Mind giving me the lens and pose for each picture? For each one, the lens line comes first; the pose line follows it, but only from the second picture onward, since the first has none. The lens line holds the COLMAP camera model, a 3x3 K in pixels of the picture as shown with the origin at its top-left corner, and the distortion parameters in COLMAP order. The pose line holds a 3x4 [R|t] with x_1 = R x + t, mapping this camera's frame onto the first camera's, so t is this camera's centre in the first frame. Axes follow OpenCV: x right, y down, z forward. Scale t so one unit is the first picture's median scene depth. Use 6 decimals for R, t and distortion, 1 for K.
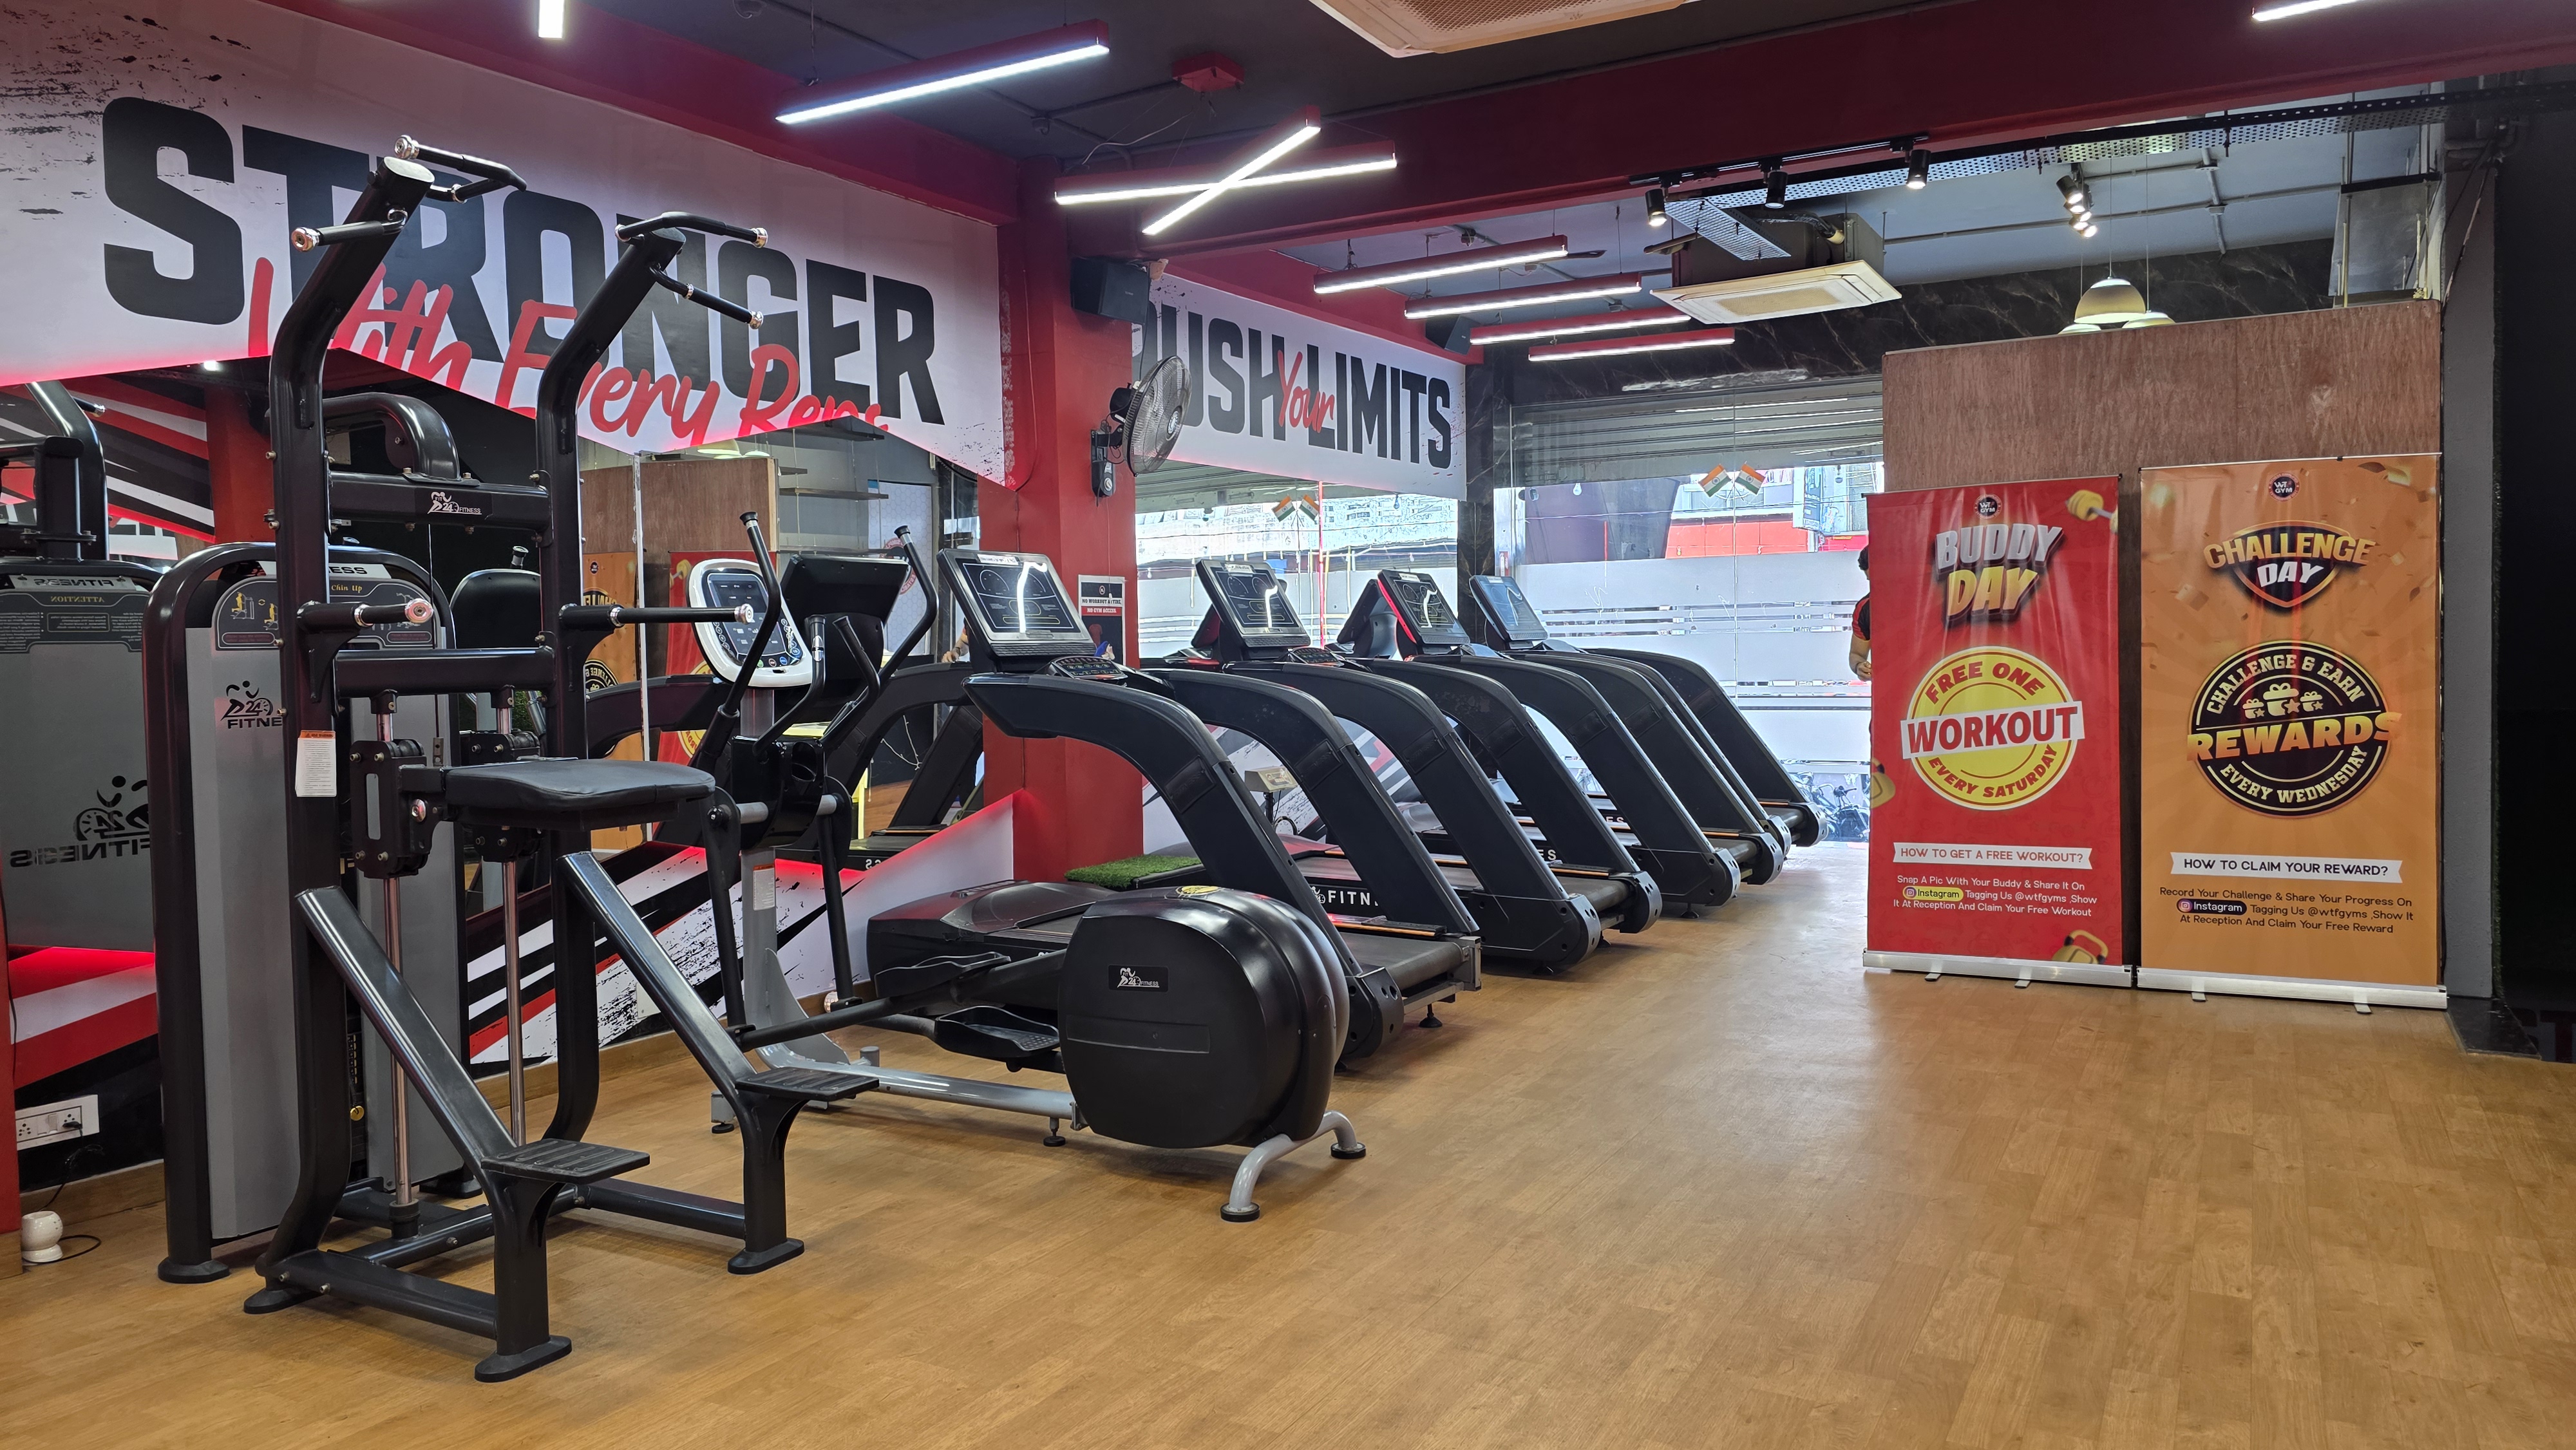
lens RADIAL K [[1702.5, 0, 1286.6], [0, 1702.5, 708.4], [0, 0, 1]] dist [0.008101, -0.000485]
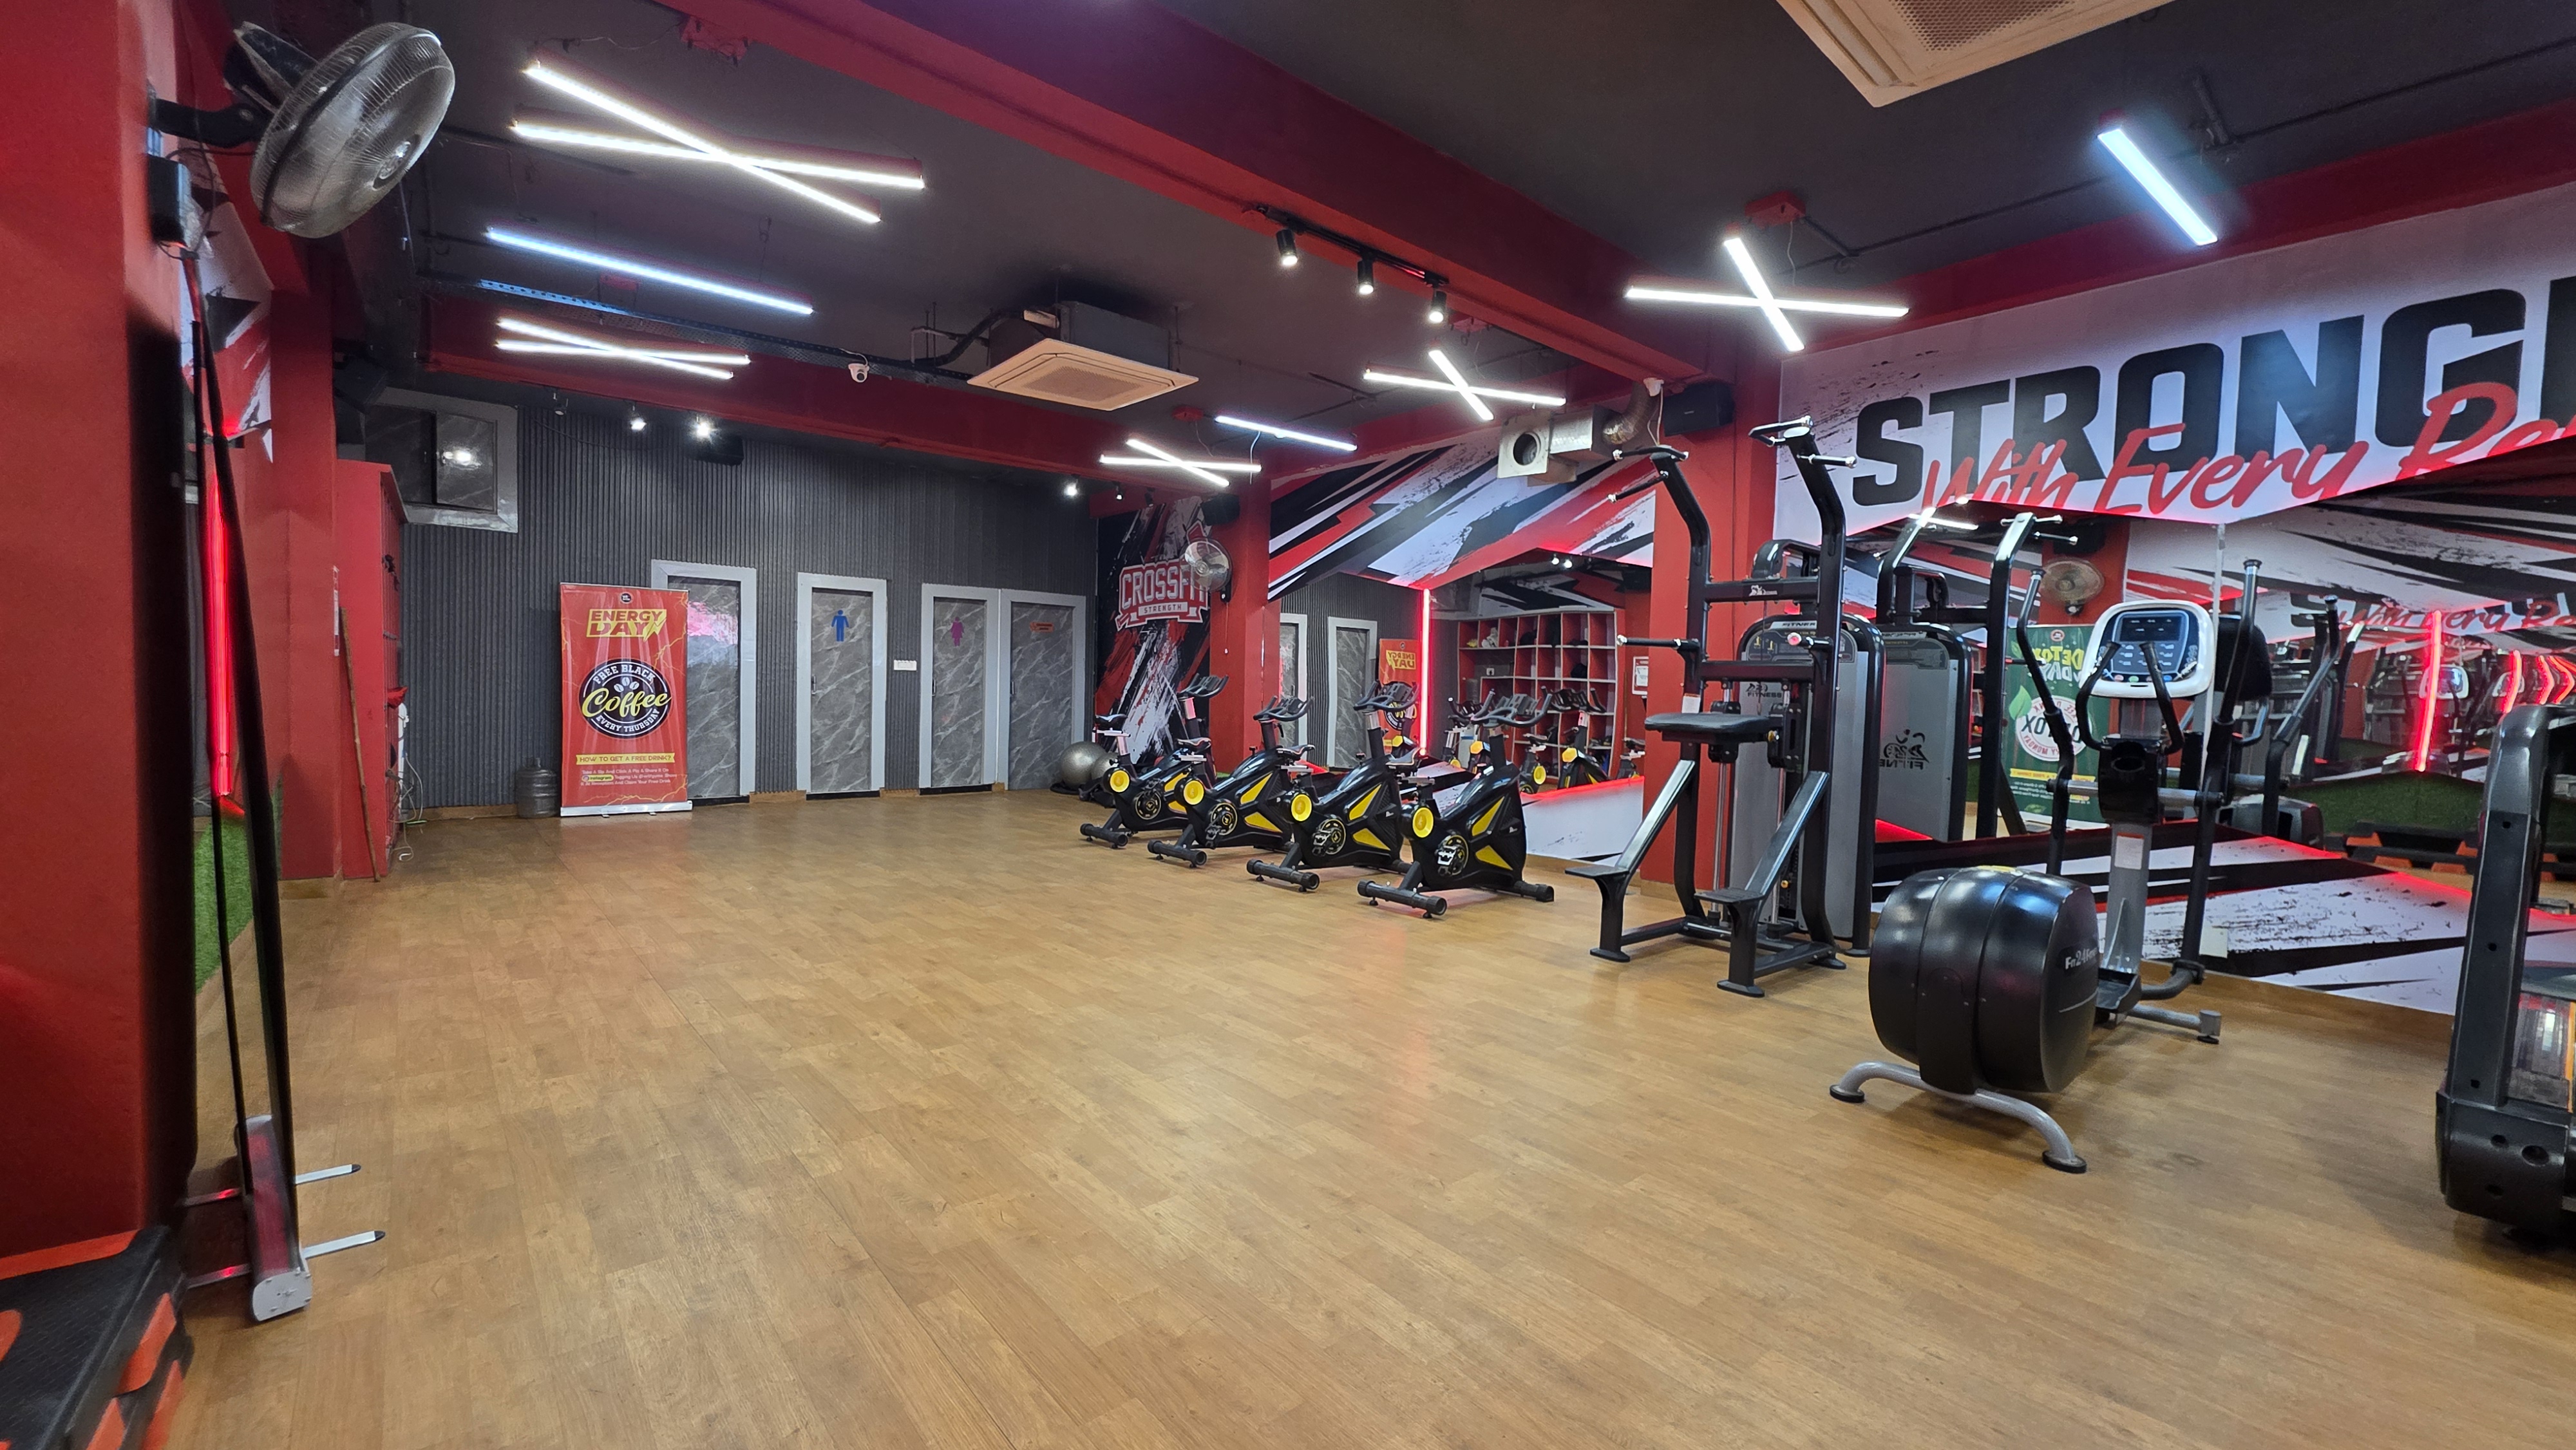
lens RADIAL K [[1025.2, 0, 1289.0], [0, 1025.2, 734.2], [0, 0, 1]] dist [0.000340, 0.000107]
pose [[-0.342979, 0.061992, -0.937295, 0.825227], [-0.057105, 0.994598, 0.086678, -0.020999], [0.937606, 0.083253, -0.337587, 0.829667]]
